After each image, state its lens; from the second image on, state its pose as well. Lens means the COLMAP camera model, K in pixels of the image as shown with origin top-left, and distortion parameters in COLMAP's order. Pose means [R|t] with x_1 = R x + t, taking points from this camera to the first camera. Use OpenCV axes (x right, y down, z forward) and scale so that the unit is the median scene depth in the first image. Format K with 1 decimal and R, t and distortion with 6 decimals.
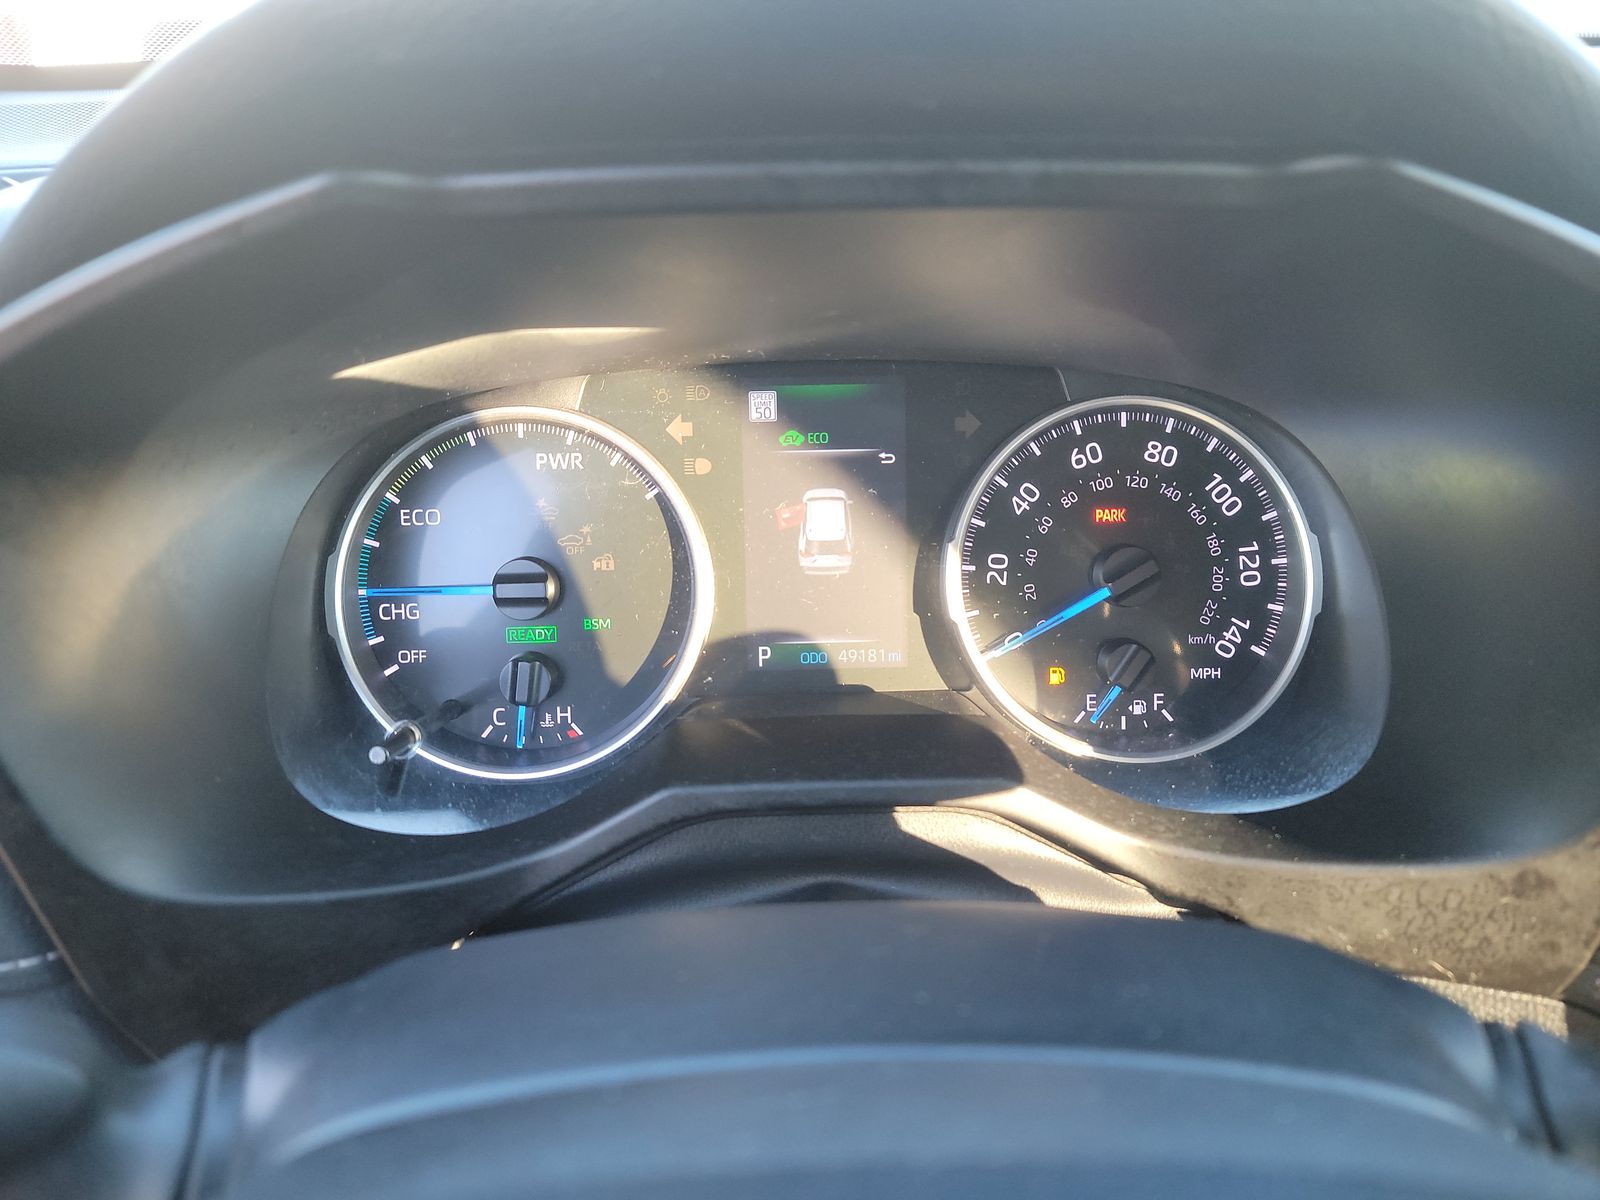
lens RADIAL K [[1173.1, 0, 808.8], [0, 1173.1, 596.9], [0, 0, 1]] dist [0.052040, -0.008433]
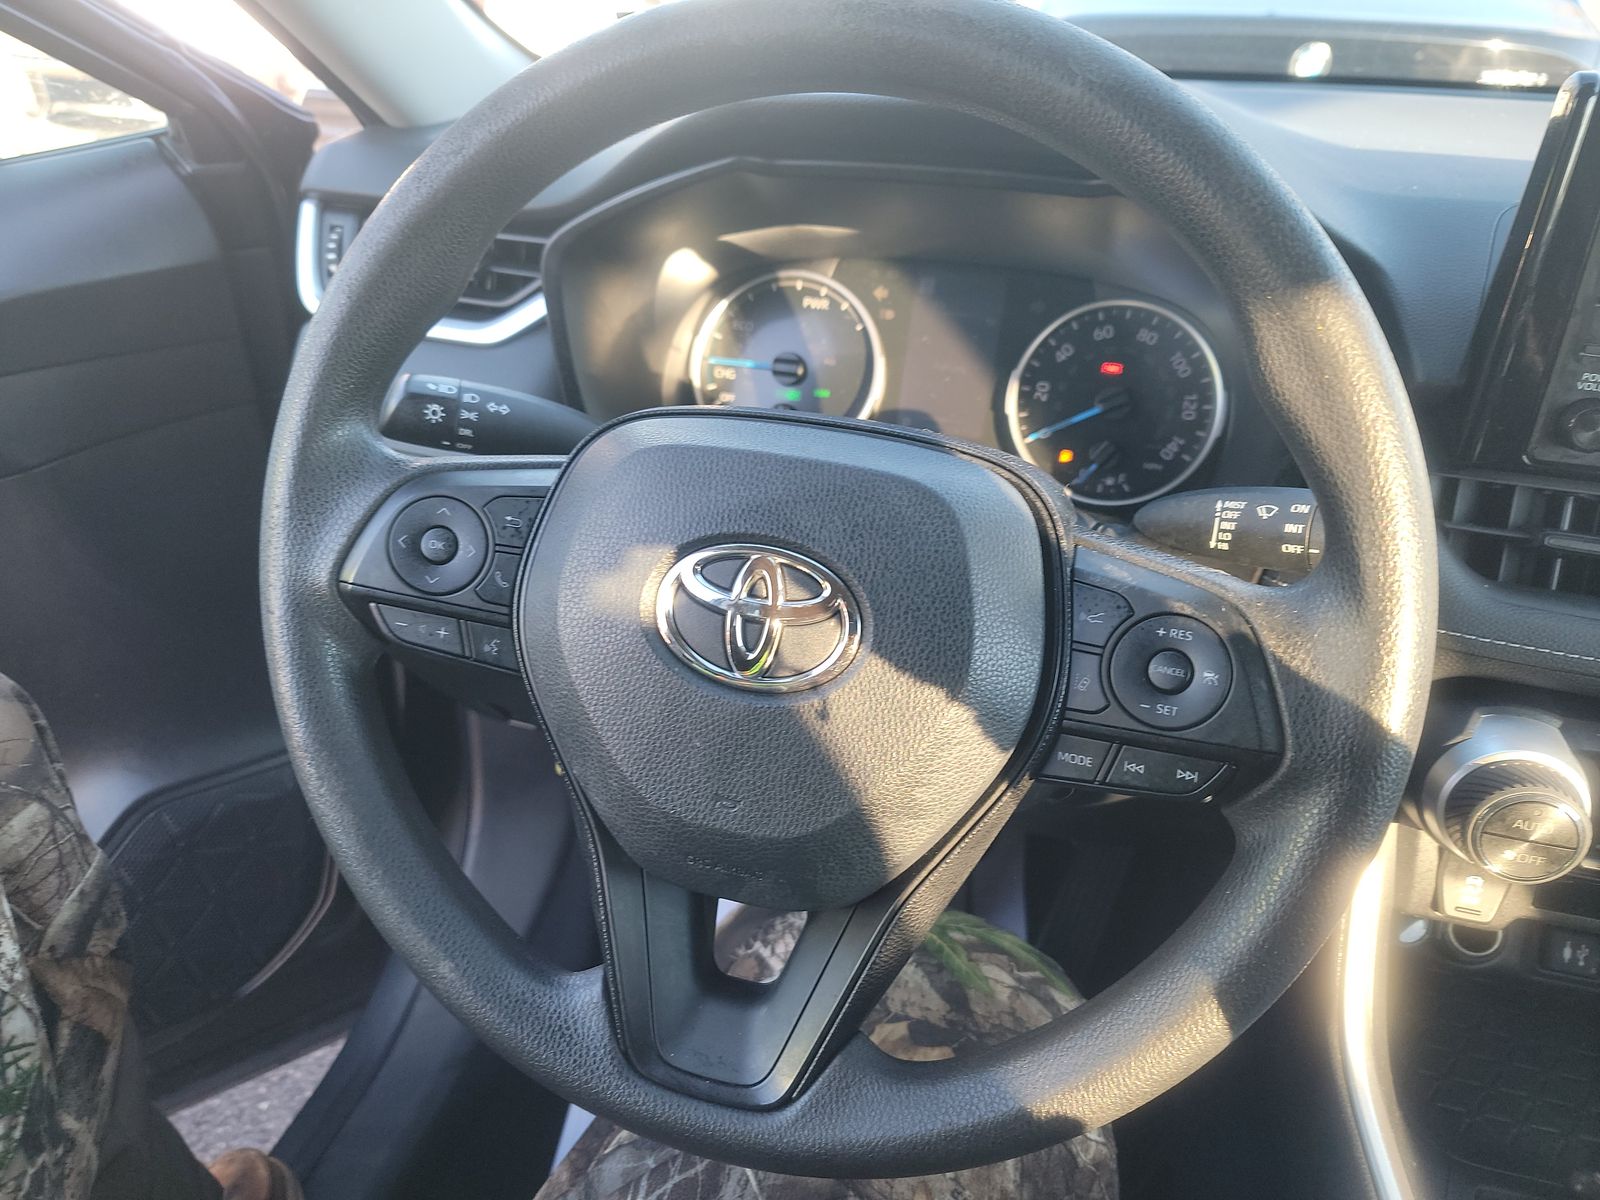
lens RADIAL K [[1173.1, 0, 791.7], [0, 1173.1, 605.2], [0, 0, 1]] dist [0.052040, -0.008433]
pose [[0.956390, 0.170580, -0.237108, 0.277749], [-0.158519, 0.984929, 0.069179, 0.233526], [0.245335, -0.028576, 0.969017, -0.837290]]
